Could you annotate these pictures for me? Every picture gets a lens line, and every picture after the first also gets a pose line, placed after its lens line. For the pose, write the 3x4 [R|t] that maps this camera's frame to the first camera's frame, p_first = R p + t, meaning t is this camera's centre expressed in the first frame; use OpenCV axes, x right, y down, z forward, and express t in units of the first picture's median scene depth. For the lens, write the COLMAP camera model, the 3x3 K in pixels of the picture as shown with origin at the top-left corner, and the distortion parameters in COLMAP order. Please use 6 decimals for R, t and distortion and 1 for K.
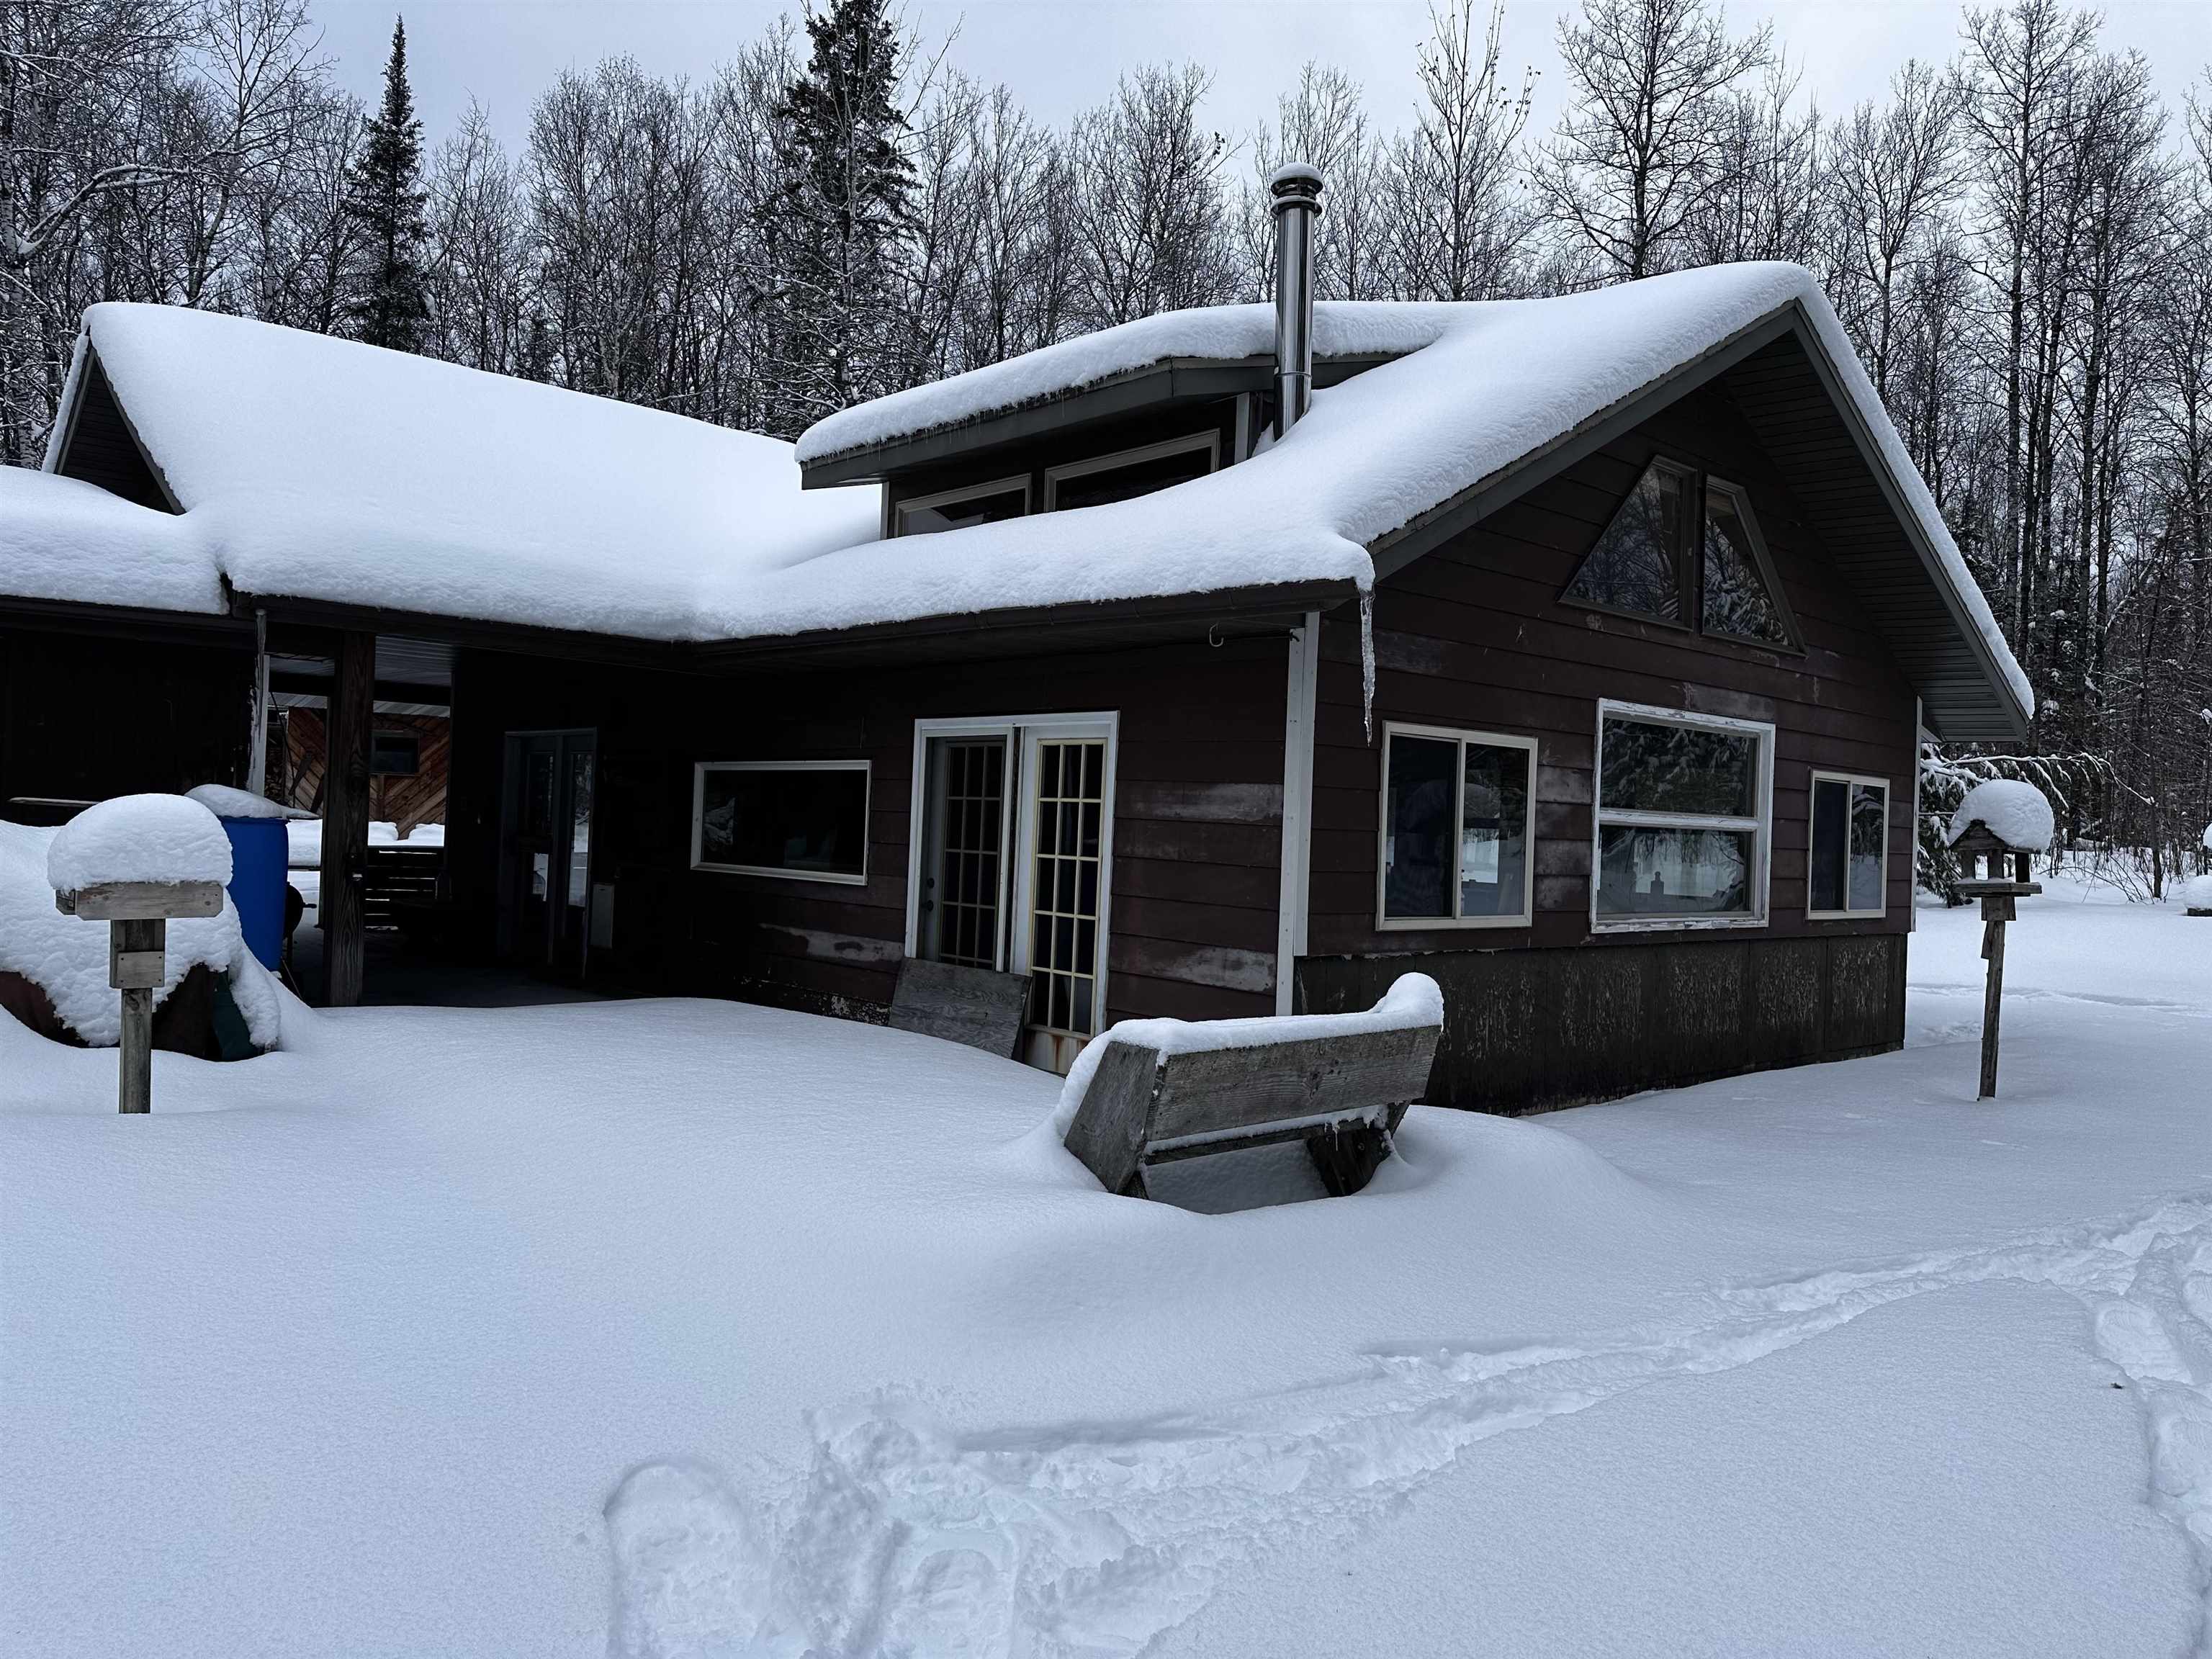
lens RADIAL K [[1538.3, 0, 1106.3], [0, 1538.3, 817.0], [0, 0, 1]] dist [0.048111, -0.050128]
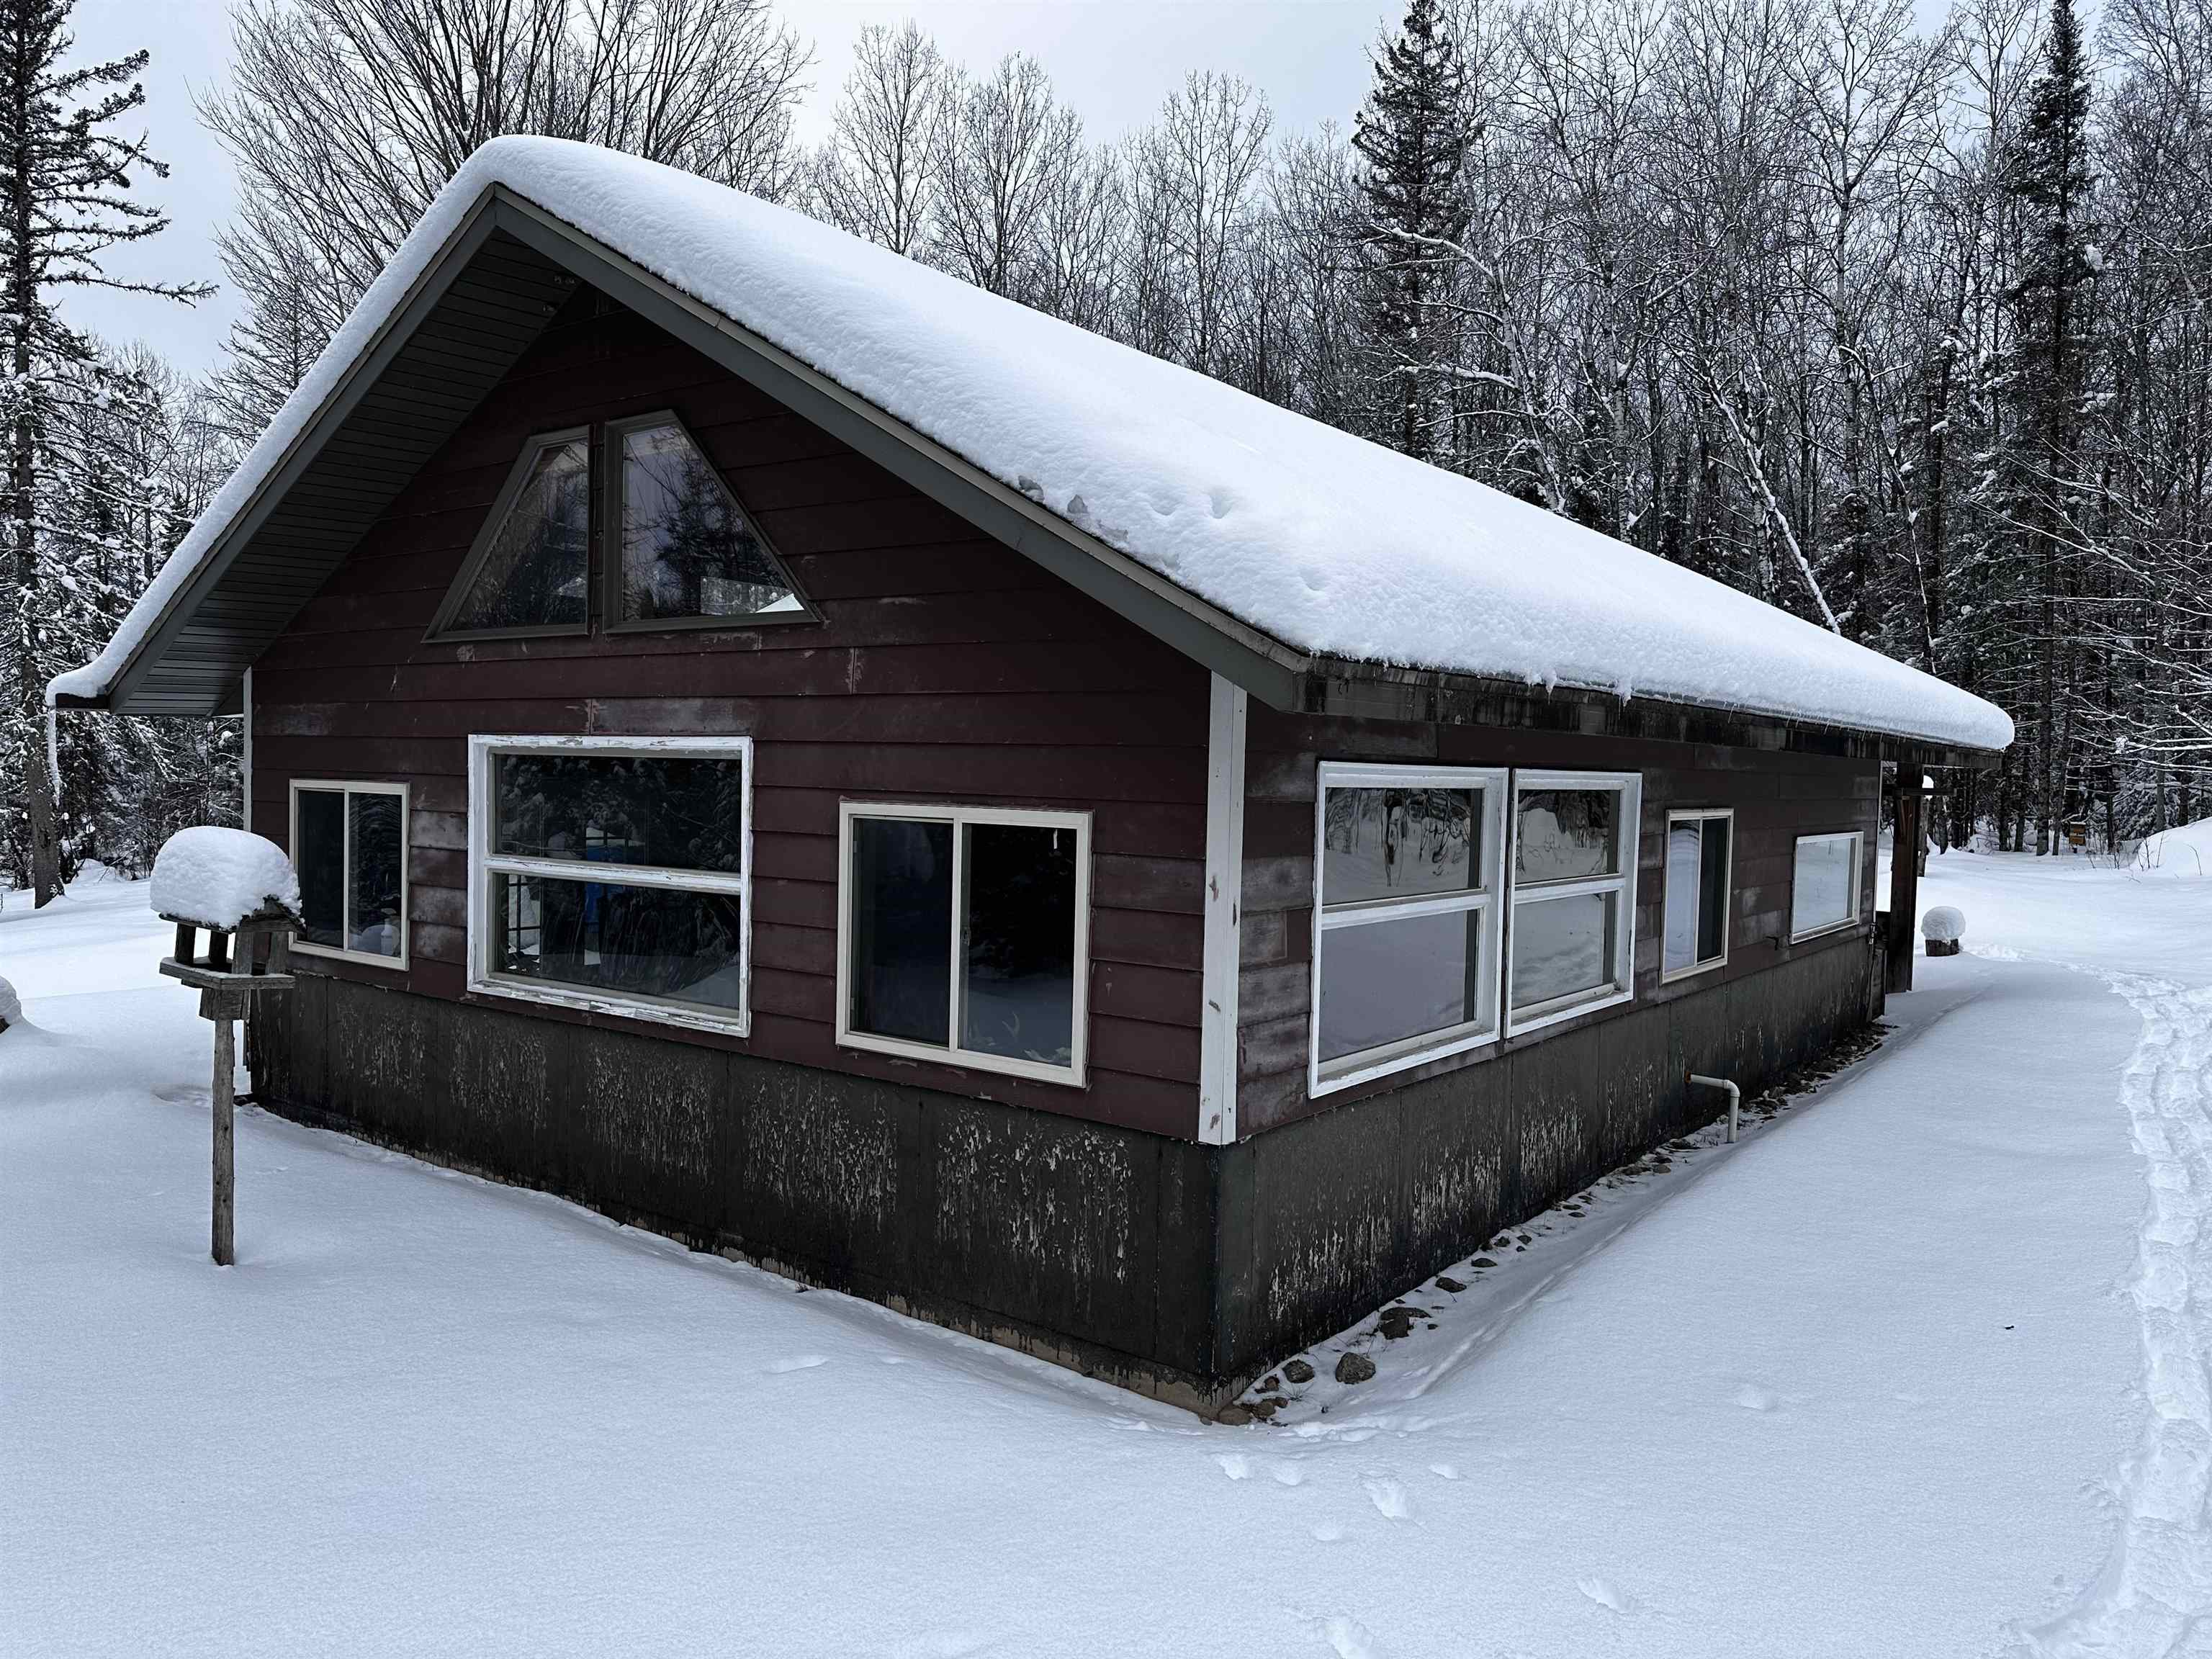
lens RADIAL K [[1538.3, 0, 1109.3], [0, 1538.3, 839.8], [0, 0, 1]] dist [0.048111, -0.050128]
pose [[0.208045, 0.009850, -0.978070, 1.269298], [-0.009457, 0.999923, 0.008059, -0.025139], [0.978073, 0.007573, 0.208123, 1.154916]]
